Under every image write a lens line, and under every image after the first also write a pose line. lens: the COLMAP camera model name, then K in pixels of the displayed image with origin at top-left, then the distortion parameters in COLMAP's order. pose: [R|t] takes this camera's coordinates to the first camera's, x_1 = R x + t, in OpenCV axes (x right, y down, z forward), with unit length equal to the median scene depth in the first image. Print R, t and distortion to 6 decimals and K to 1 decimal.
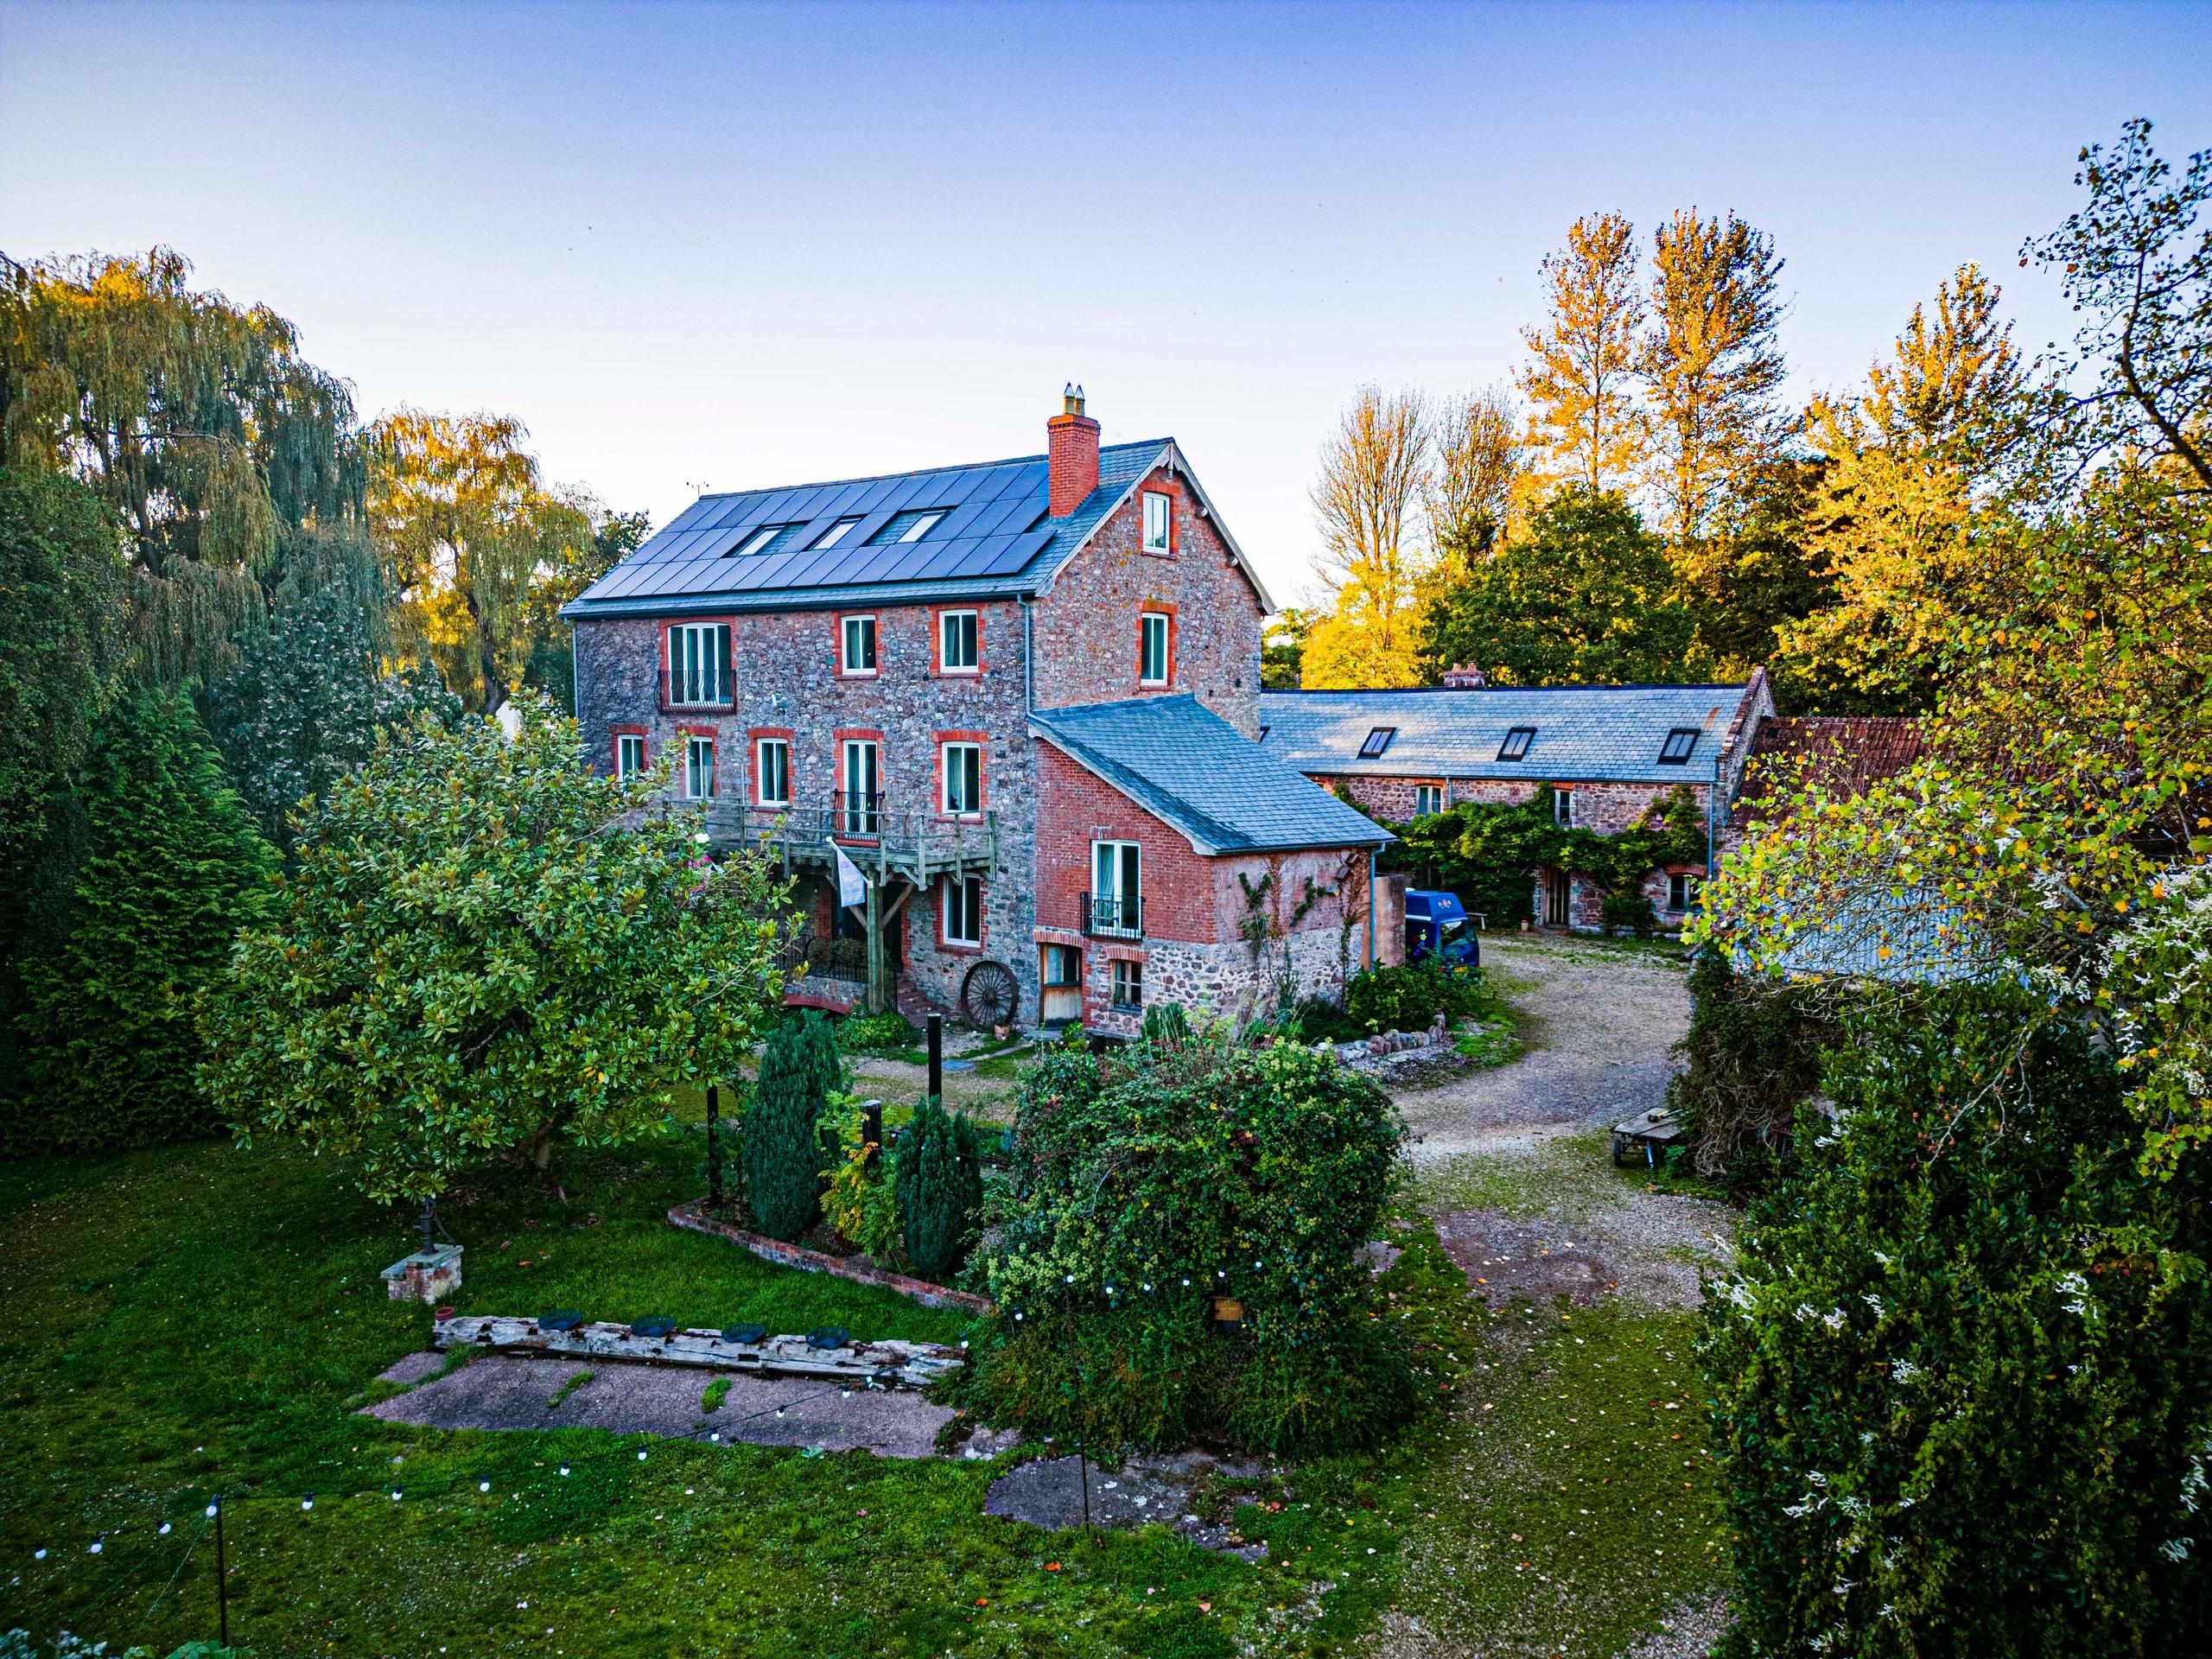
lens RADIAL K [[1659.3, 0, 1108.3], [0, 1659.3, 832.2], [0, 0, 1]] dist [0.004463, 0.000138]
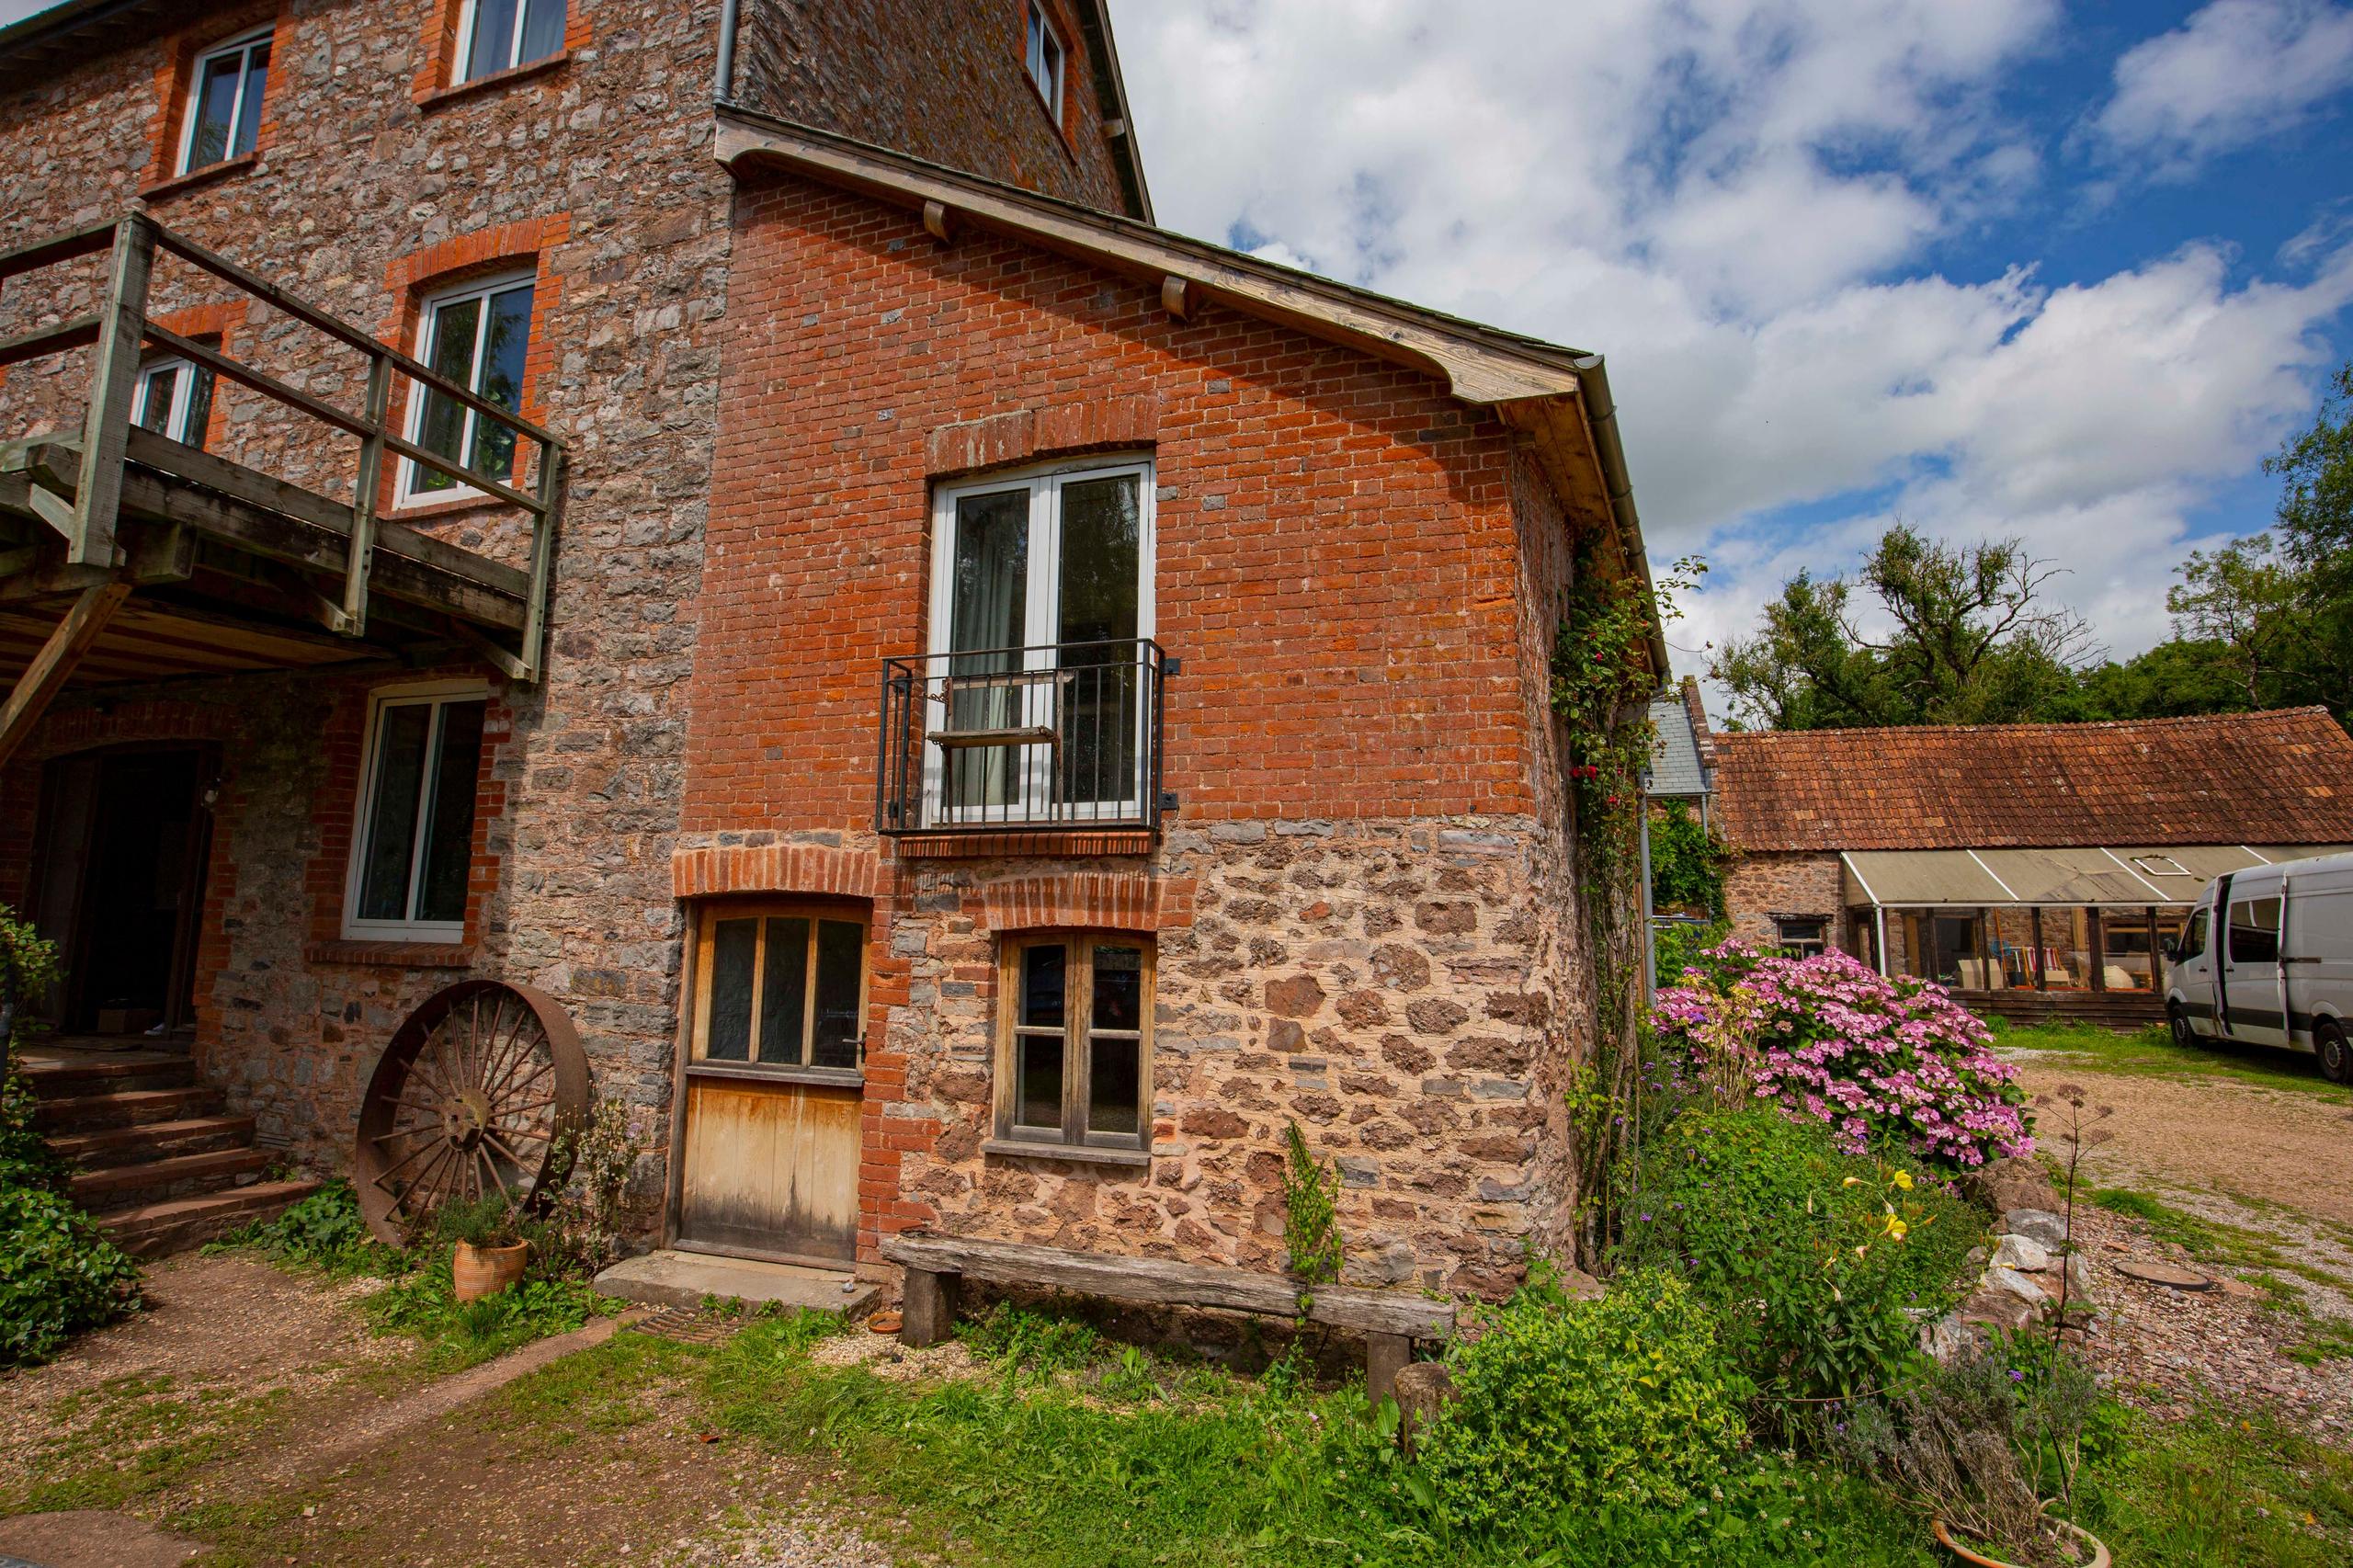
lens RADIAL K [[1061.3, 0, 1172.3], [0, 1061.3, 784.4], [0, 0, 1]] dist [-0.029513, -0.000393]
pose [[0.936755, 0.061598, 0.344521, -0.029675], [0.016815, 0.975332, -0.220102, 0.089147], [-0.349580, 0.211974, 0.912612, 0.836721]]
